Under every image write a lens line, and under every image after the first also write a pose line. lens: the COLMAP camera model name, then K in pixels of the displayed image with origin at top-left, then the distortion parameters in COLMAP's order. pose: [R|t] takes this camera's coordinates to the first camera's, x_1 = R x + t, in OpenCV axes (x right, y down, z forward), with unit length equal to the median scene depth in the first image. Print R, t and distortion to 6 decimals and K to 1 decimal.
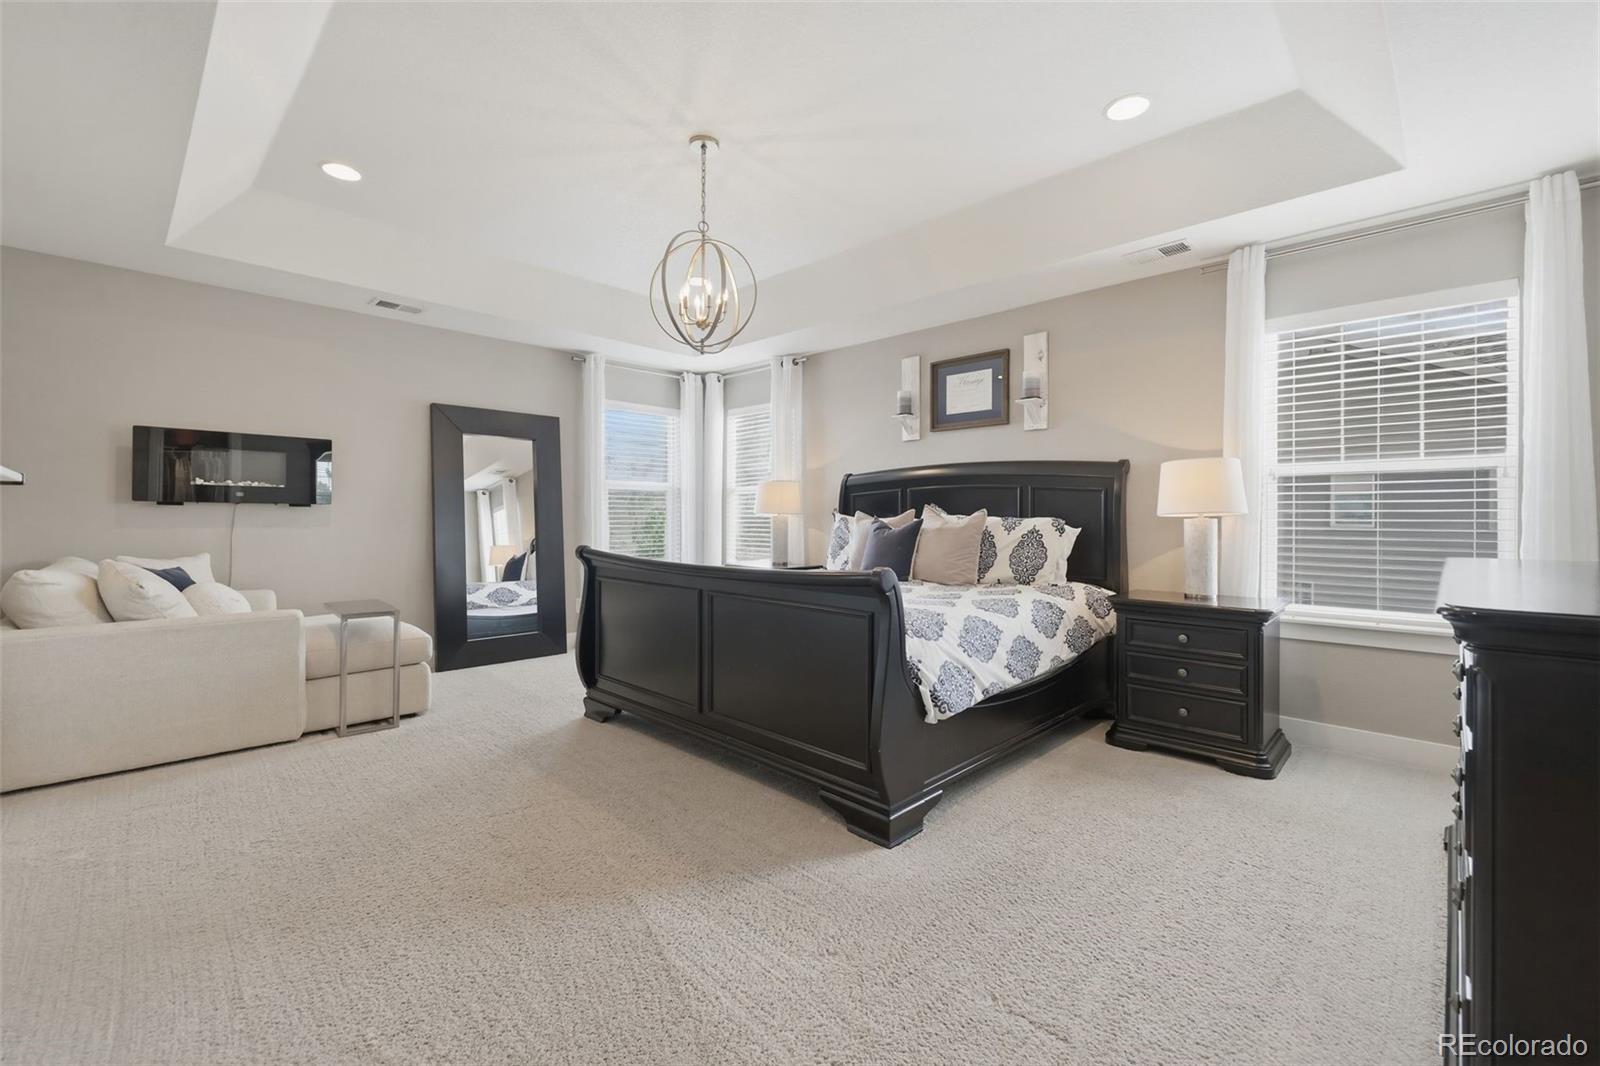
lens RADIAL K [[680.0, 0, 817.3], [0, 680.0, 518.4], [0, 0, 1]] dist [0.001371, 0.000647]
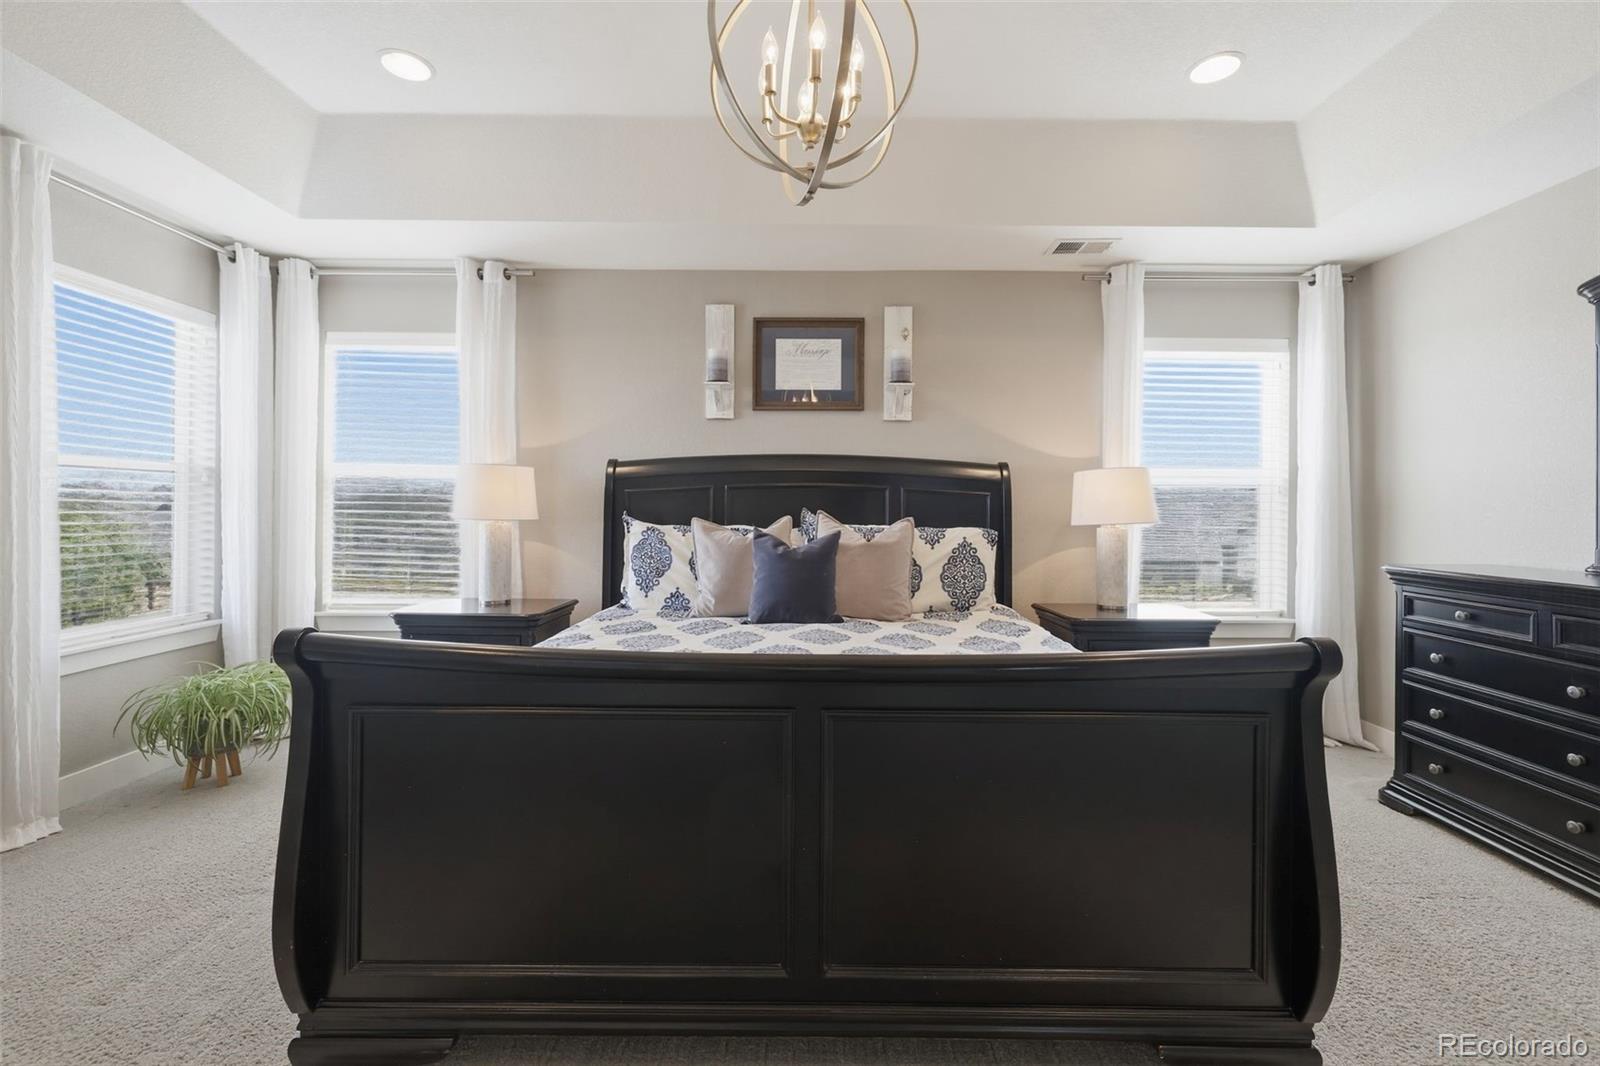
lens RADIAL K [[680.0, 0, 789.6], [0, 680.0, 505.1], [0, 0, 1]] dist [0.001371, 0.000647]
pose [[0.721352, 0.003091, 0.692561, -0.336468], [-0.001155, 0.999994, -0.003260, -0.021400], [-0.692567, 0.001552, 0.721352, 0.455816]]
